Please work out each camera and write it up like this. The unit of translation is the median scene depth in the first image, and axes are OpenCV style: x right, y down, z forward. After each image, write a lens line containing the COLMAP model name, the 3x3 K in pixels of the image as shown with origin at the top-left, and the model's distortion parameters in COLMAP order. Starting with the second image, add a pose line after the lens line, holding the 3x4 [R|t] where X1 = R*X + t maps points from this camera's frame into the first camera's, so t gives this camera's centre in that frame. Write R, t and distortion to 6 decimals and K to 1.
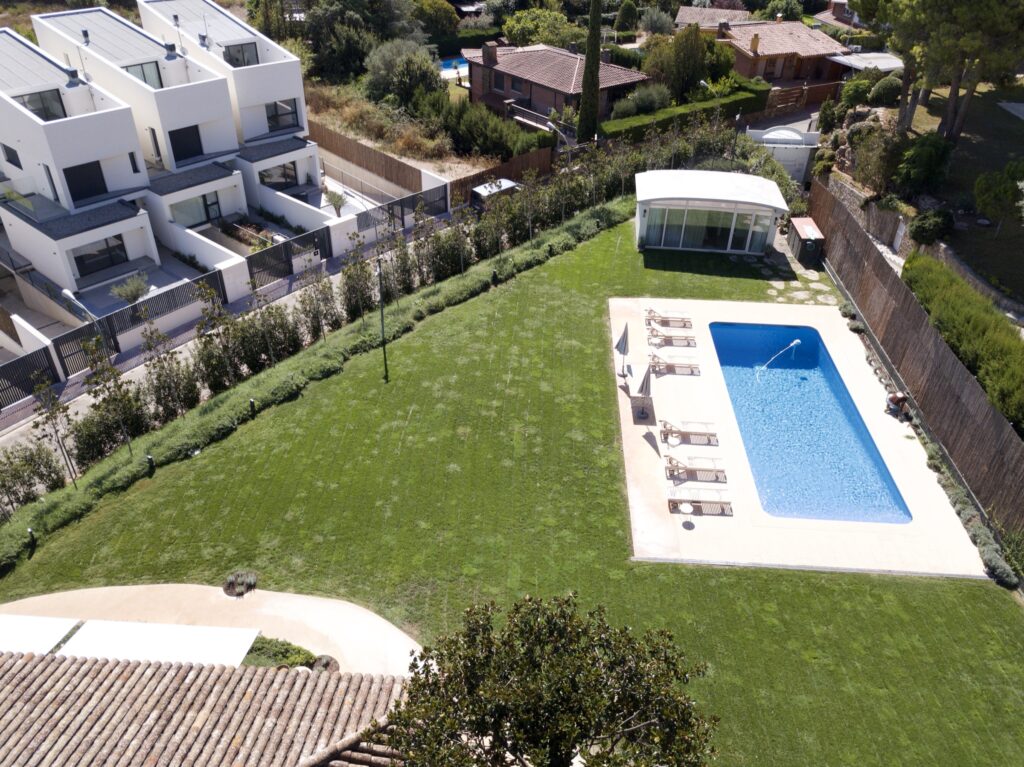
lens RADIAL K [[785.5, 0, 512.0], [0, 785.5, 383.5], [0, 0, 1]] dist [0.006234, -0.001155]
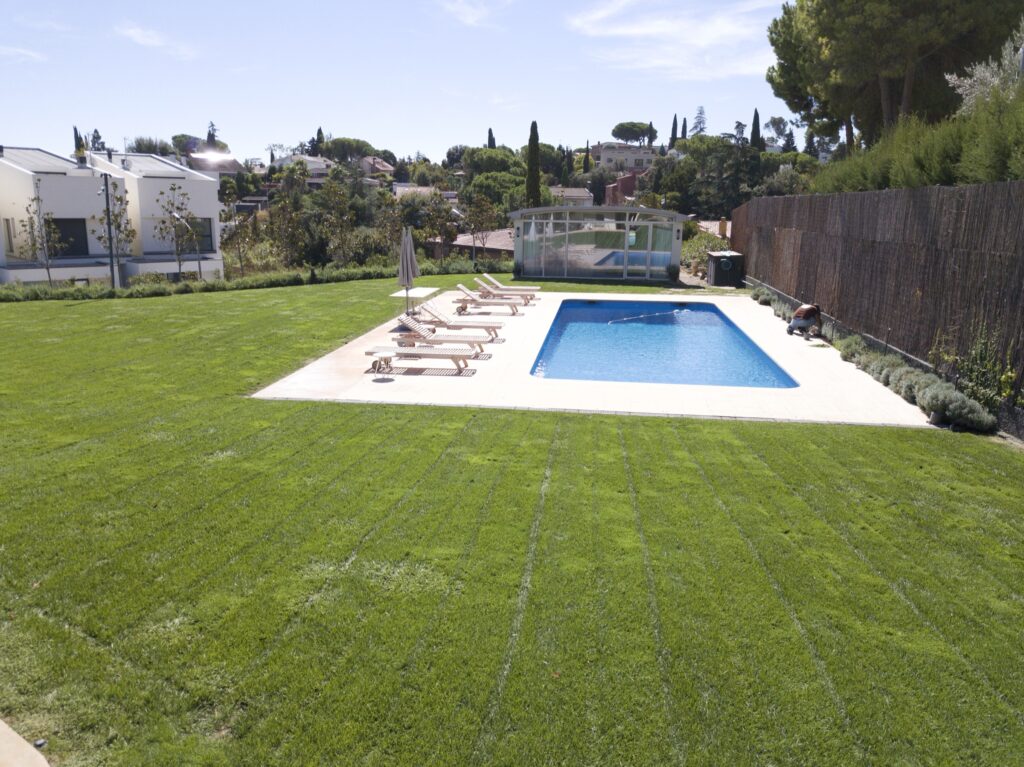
lens RADIAL K [[785.5, 0, 512.0], [0, 785.5, 383.5], [0, 0, 1]] dist [0.006234, -0.001155]
pose [[0.997693, 0.012980, -0.066639, 0.341924], [-0.037673, 0.922421, -0.384345, 0.381226], [0.056480, 0.385968, 0.920781, 0.480460]]
